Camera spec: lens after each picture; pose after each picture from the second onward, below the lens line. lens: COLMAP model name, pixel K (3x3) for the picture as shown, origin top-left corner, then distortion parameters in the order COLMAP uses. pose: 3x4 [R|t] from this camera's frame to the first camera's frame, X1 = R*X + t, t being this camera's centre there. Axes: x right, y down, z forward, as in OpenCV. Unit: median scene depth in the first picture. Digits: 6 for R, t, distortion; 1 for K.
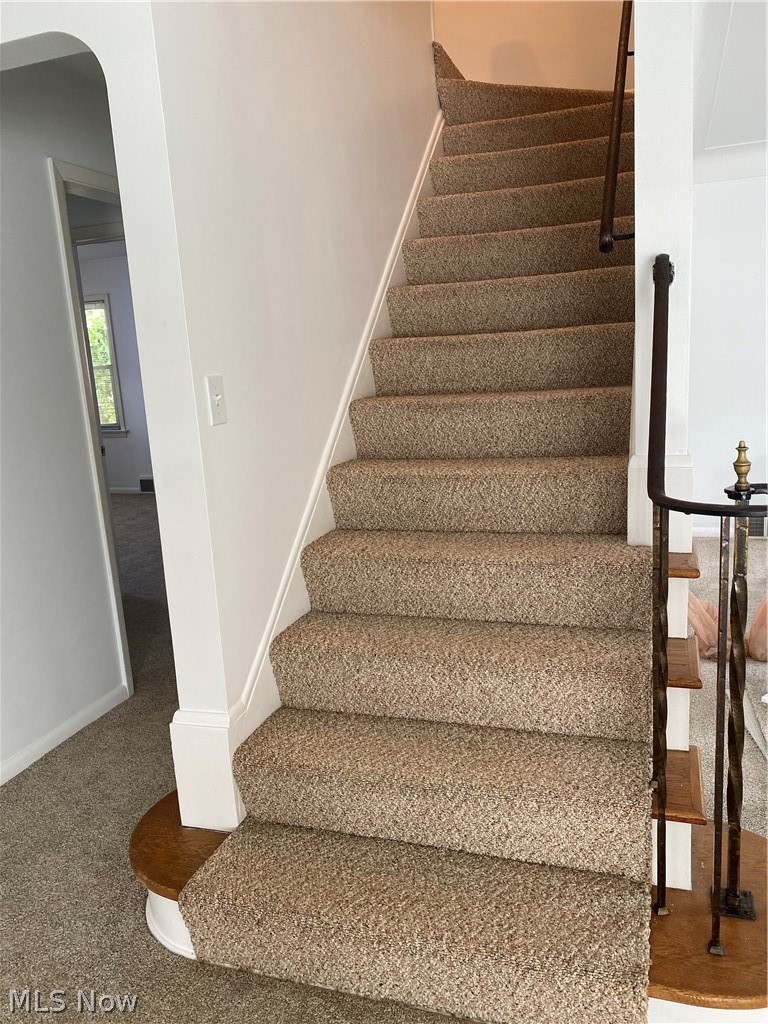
lens RADIAL K [[780.9, 0, 428.1], [0, 780.9, 511.6], [0, 0, 1]] dist [0.045140, -0.071976]
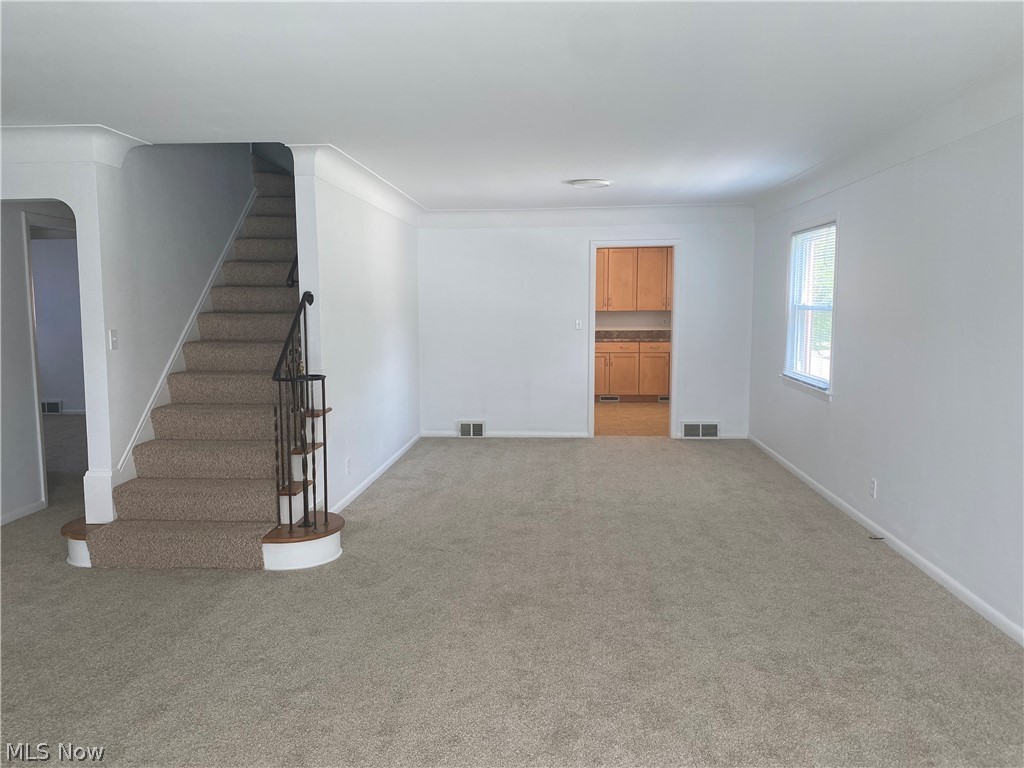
lens RADIAL K [[780.9, 0, 509.5], [0, 780.9, 381.6], [0, 0, 1]] dist [0.045140, -0.071976]
pose [[0.974852, 0.030094, 0.220811, 0.362409], [-0.006049, 0.994049, -0.108769, 0.228166], [-0.222770, 0.104698, 0.969233, -1.507053]]
